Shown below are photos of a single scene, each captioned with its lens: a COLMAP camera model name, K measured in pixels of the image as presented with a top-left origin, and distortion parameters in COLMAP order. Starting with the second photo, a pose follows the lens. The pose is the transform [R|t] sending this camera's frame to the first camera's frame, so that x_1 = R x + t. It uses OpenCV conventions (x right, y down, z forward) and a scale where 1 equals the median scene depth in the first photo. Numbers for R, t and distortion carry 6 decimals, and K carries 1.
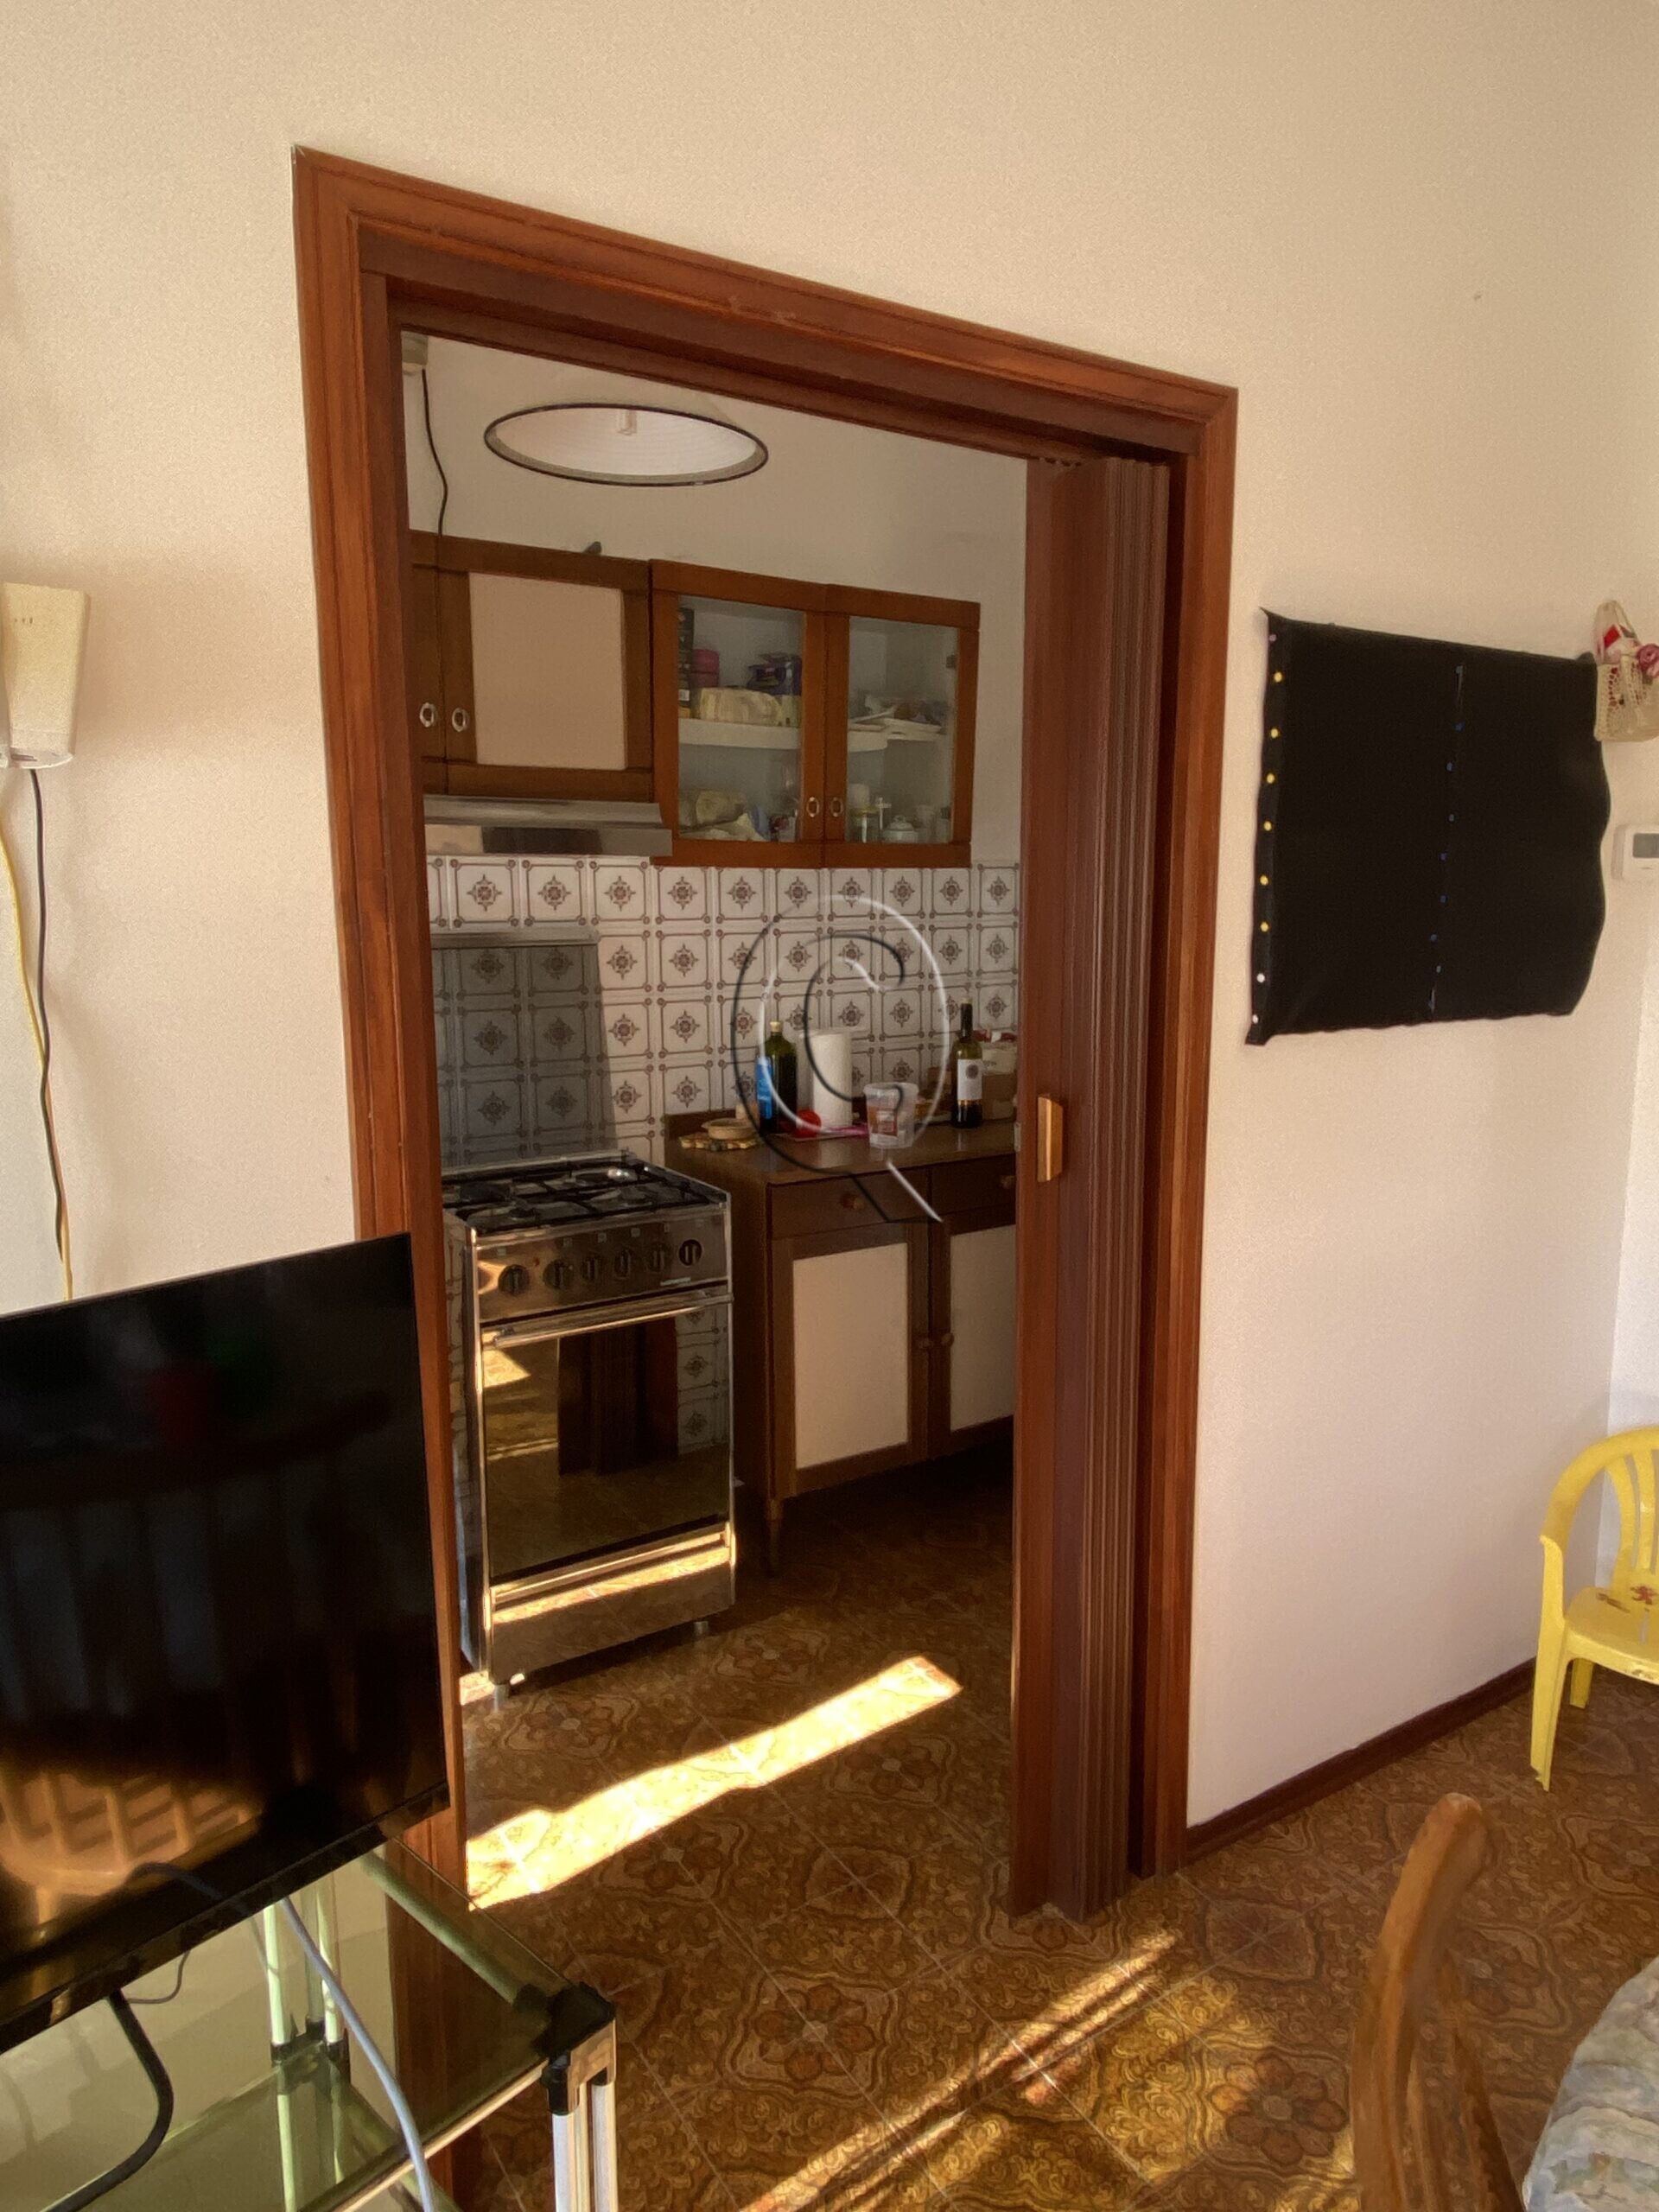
lens RADIAL K [[1439.2, 0, 829.5], [0, 1439.2, 1106.0], [0, 0, 1]] dist [-0.000934, -0.000701]
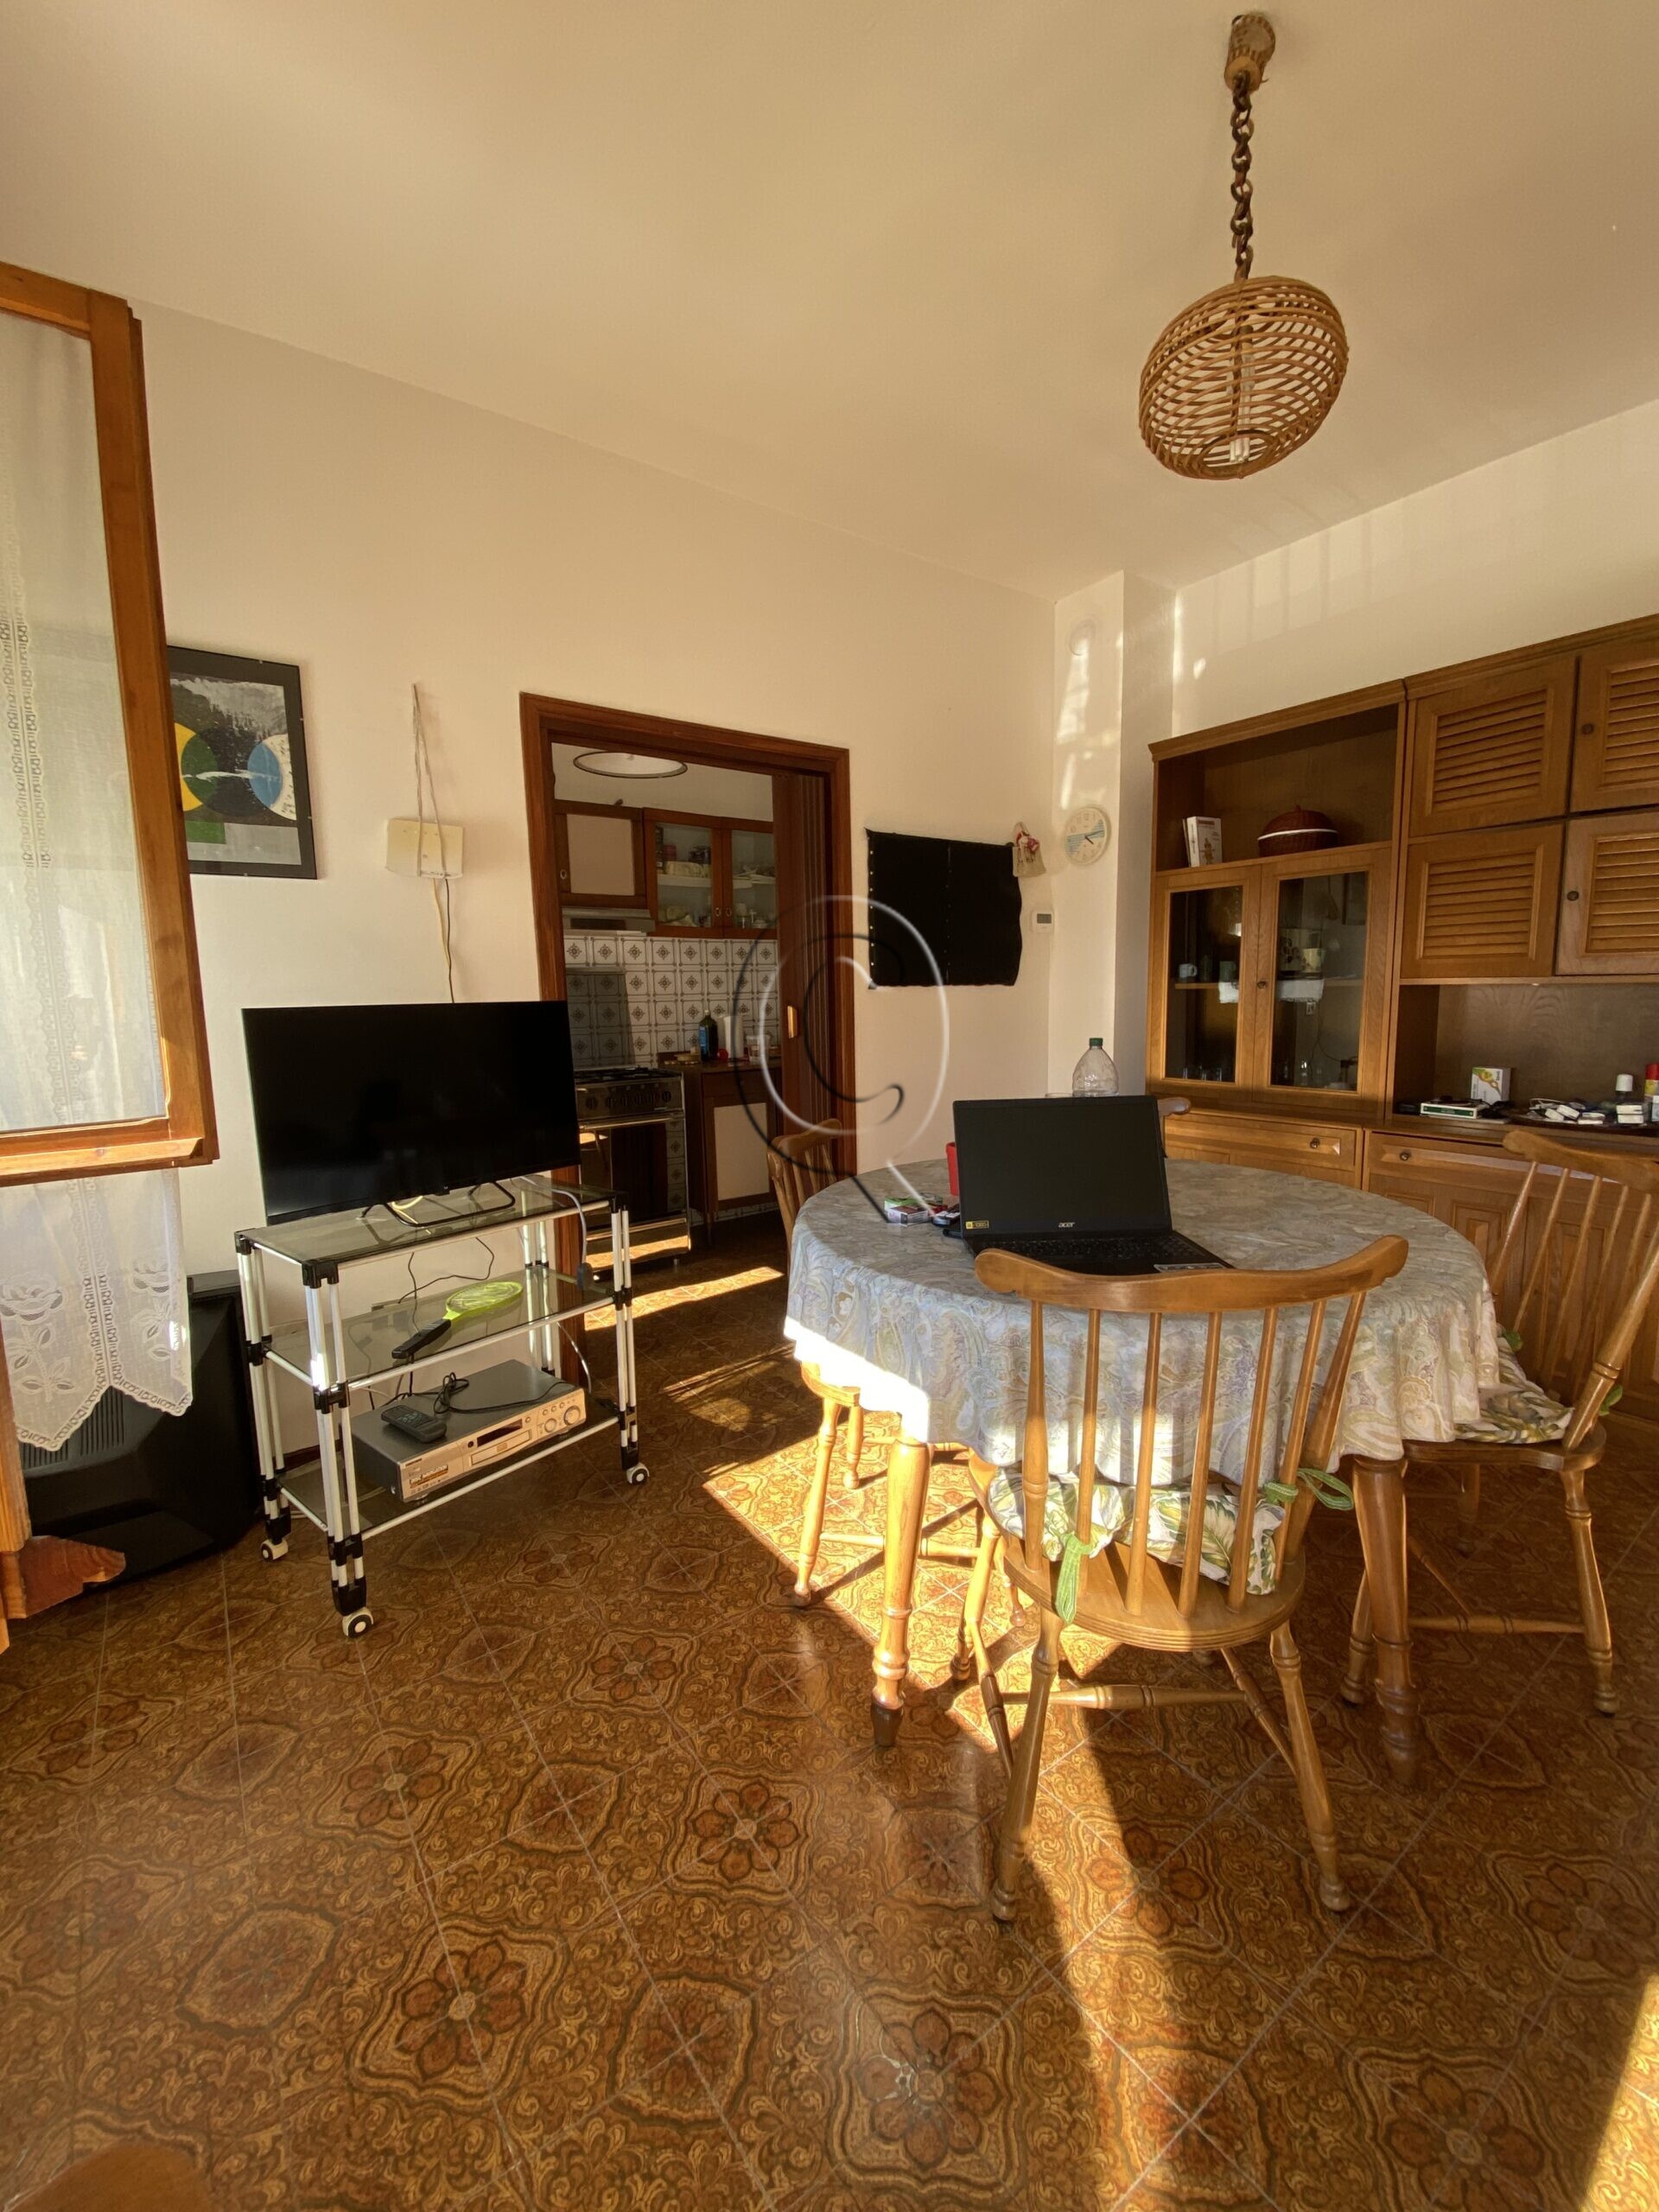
lens RADIAL K [[885.4, 0, 834.8], [0, 885.4, 1098.5], [0, 0, 1]] dist [0.001121, -0.010418]
pose [[0.997768, -0.027106, 0.061021, 0.081772], [0.028922, 0.999159, -0.029070, 0.139668], [-0.060182, 0.030770, 0.997713, -0.424328]]
